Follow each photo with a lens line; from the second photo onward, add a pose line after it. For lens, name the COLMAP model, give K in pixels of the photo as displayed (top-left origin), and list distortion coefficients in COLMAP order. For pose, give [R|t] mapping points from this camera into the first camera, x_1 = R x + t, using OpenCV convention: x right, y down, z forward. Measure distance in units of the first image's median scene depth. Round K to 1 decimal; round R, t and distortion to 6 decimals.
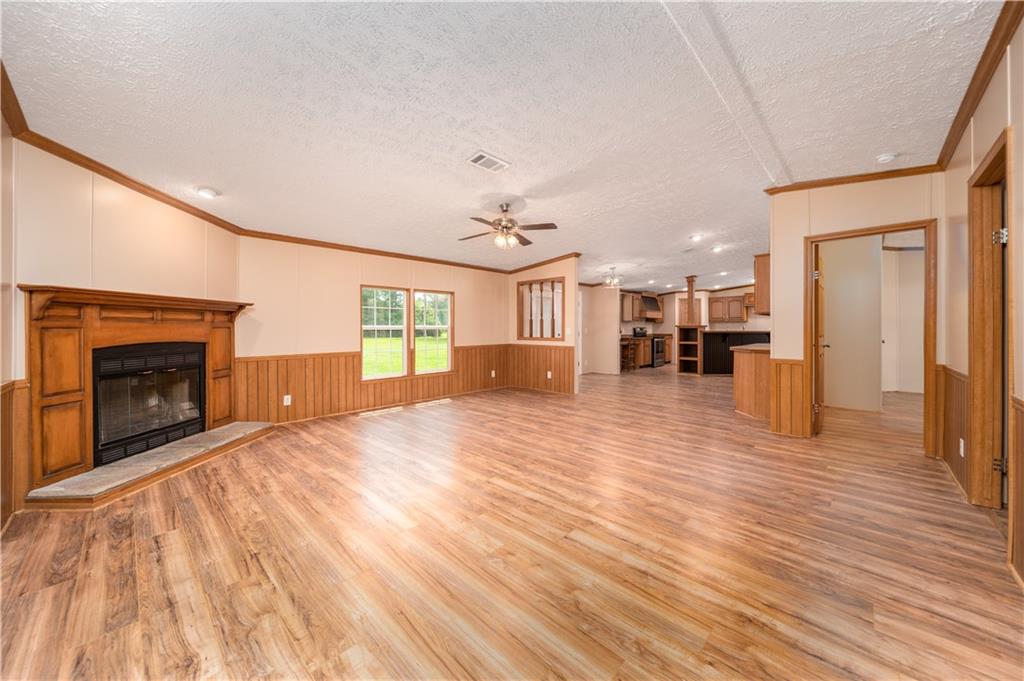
lens RADIAL K [[372.1, 0, 510.5], [0, 372.1, 328.3], [0, 0, 1]] dist [-0.013250, -0.000079]
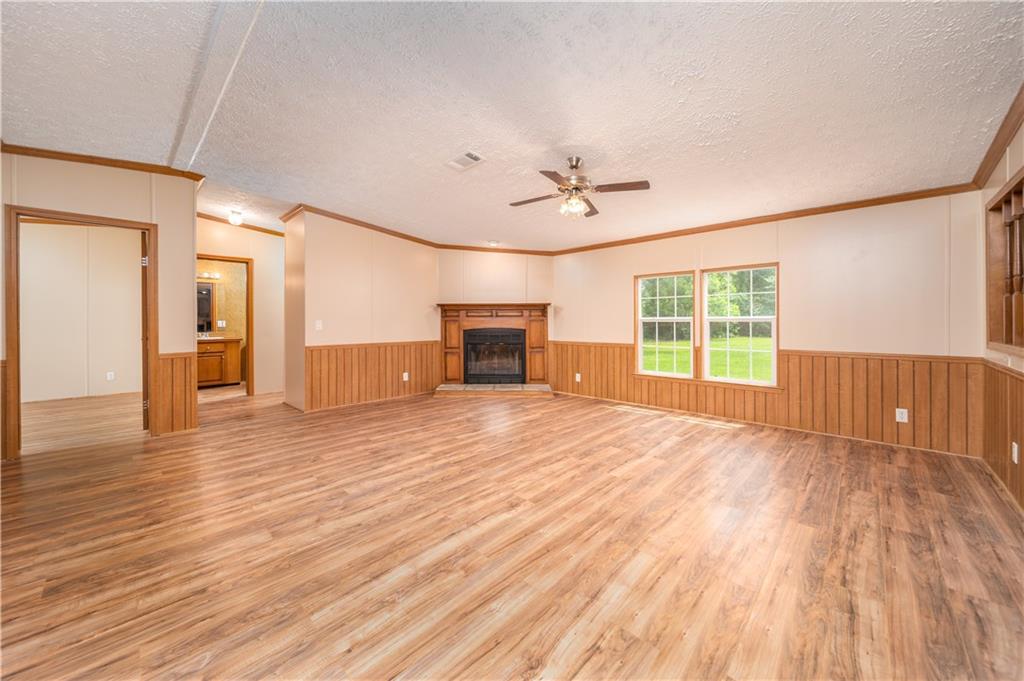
lens RADIAL K [[372.1, 0, 510.5], [0, 372.1, 328.3], [0, 0, 1]] dist [-0.013250, -0.000079]
pose [[0.006784, 0.021919, -0.999737, 1.065444], [-0.000141, 0.999760, 0.021918, -0.002322], [0.999977, -0.000008, 0.006785, 1.229079]]
